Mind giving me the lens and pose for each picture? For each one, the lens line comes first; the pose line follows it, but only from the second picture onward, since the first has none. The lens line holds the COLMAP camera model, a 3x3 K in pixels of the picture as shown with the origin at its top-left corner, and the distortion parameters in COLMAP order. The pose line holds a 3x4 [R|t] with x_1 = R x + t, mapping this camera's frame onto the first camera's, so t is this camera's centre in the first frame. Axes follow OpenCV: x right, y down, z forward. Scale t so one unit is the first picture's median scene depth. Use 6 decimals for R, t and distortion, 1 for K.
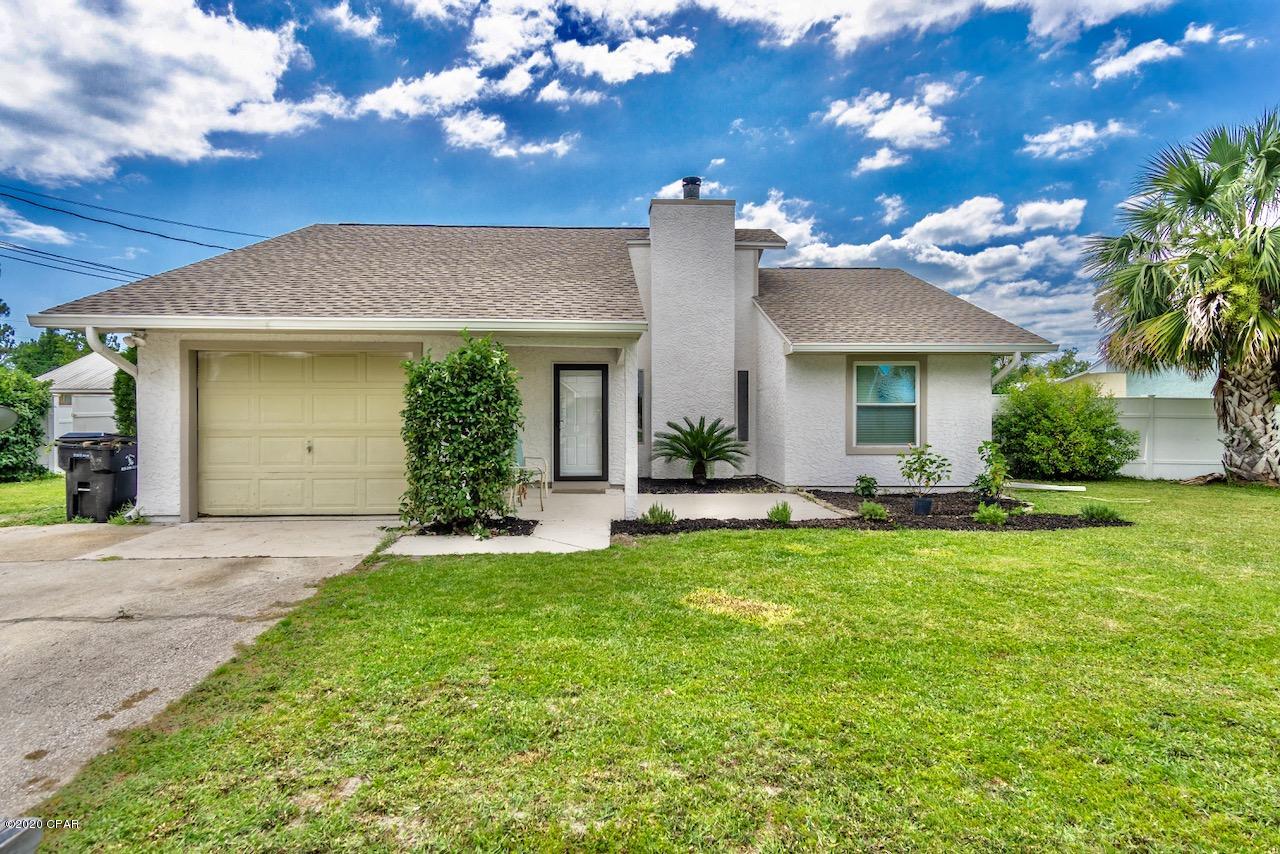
lens RADIAL K [[653.4, 0, 640.0], [0, 653.4, 427.0], [0, 0, 1]] dist [0.000710, 0.000047]
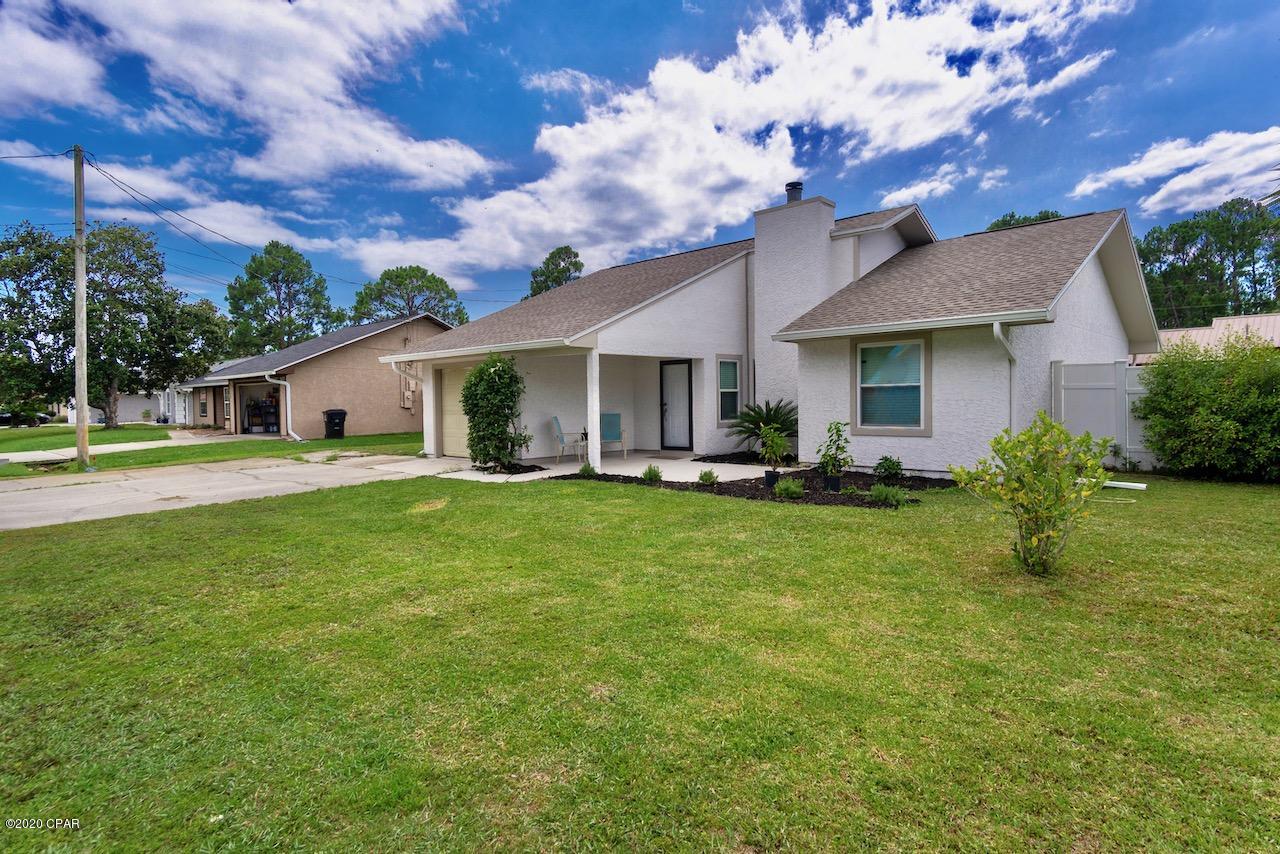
lens RADIAL K [[653.4, 0, 640.0], [0, 653.4, 427.0], [0, 0, 1]] dist [0.000710, 0.000047]
pose [[0.712602, 0.017181, -0.701358, 0.802278], [0.000886, 0.999677, 0.025388, 0.002930], [0.701568, -0.018713, 0.712356, 0.030228]]
